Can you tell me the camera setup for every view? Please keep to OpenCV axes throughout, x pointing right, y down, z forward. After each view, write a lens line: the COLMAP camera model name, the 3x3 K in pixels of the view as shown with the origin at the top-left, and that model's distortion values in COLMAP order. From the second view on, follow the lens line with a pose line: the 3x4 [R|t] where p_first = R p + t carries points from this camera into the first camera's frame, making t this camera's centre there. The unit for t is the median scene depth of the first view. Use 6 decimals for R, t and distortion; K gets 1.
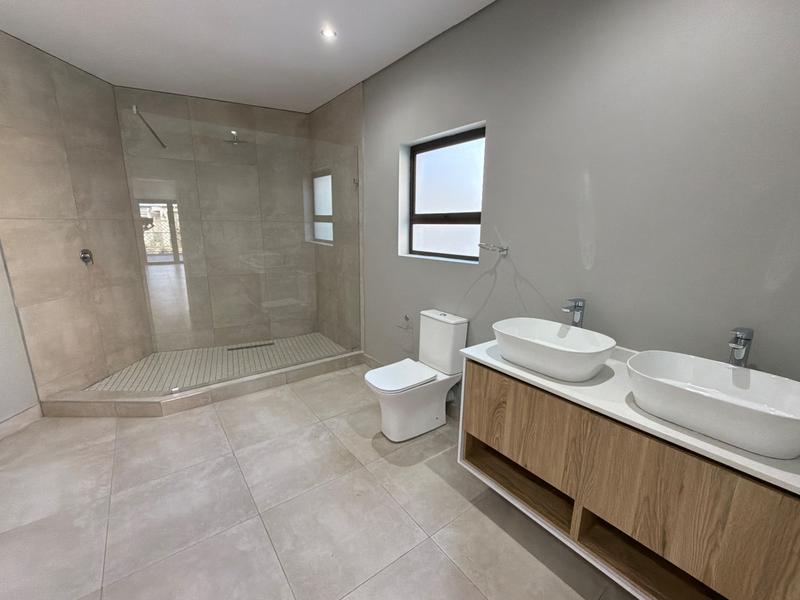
lens RADIAL K [[347.4, 0, 395.3], [0, 347.4, 296.9], [0, 0, 1]] dist [-0.001141, -0.000884]
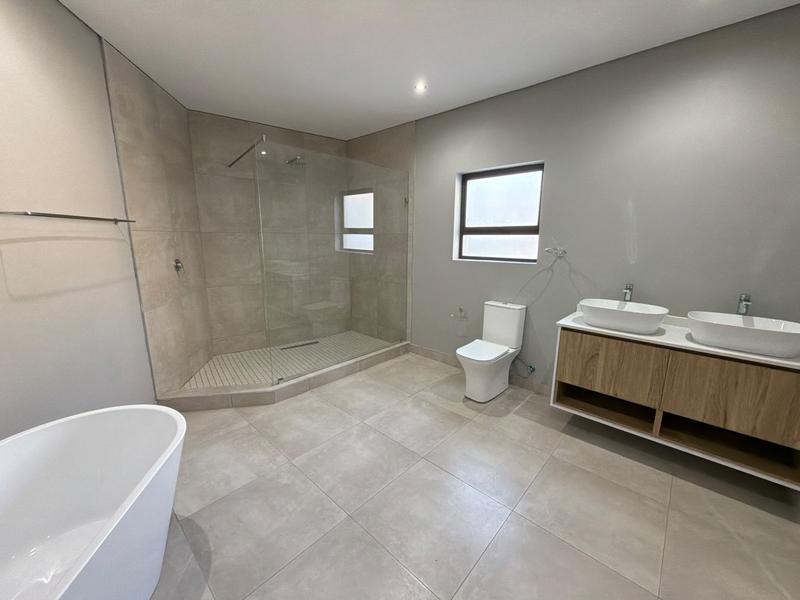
lens RADIAL K [[322.9, 0, 398.7], [0, 322.9, 296.3], [0, 0, 1]] dist [-0.003239, 0.000616]
pose [[0.983585, -0.035823, 0.176852, -0.435816], [0.039997, 0.998998, -0.020094, 0.030323], [-0.175955, 0.026837, 0.984032, -0.118429]]
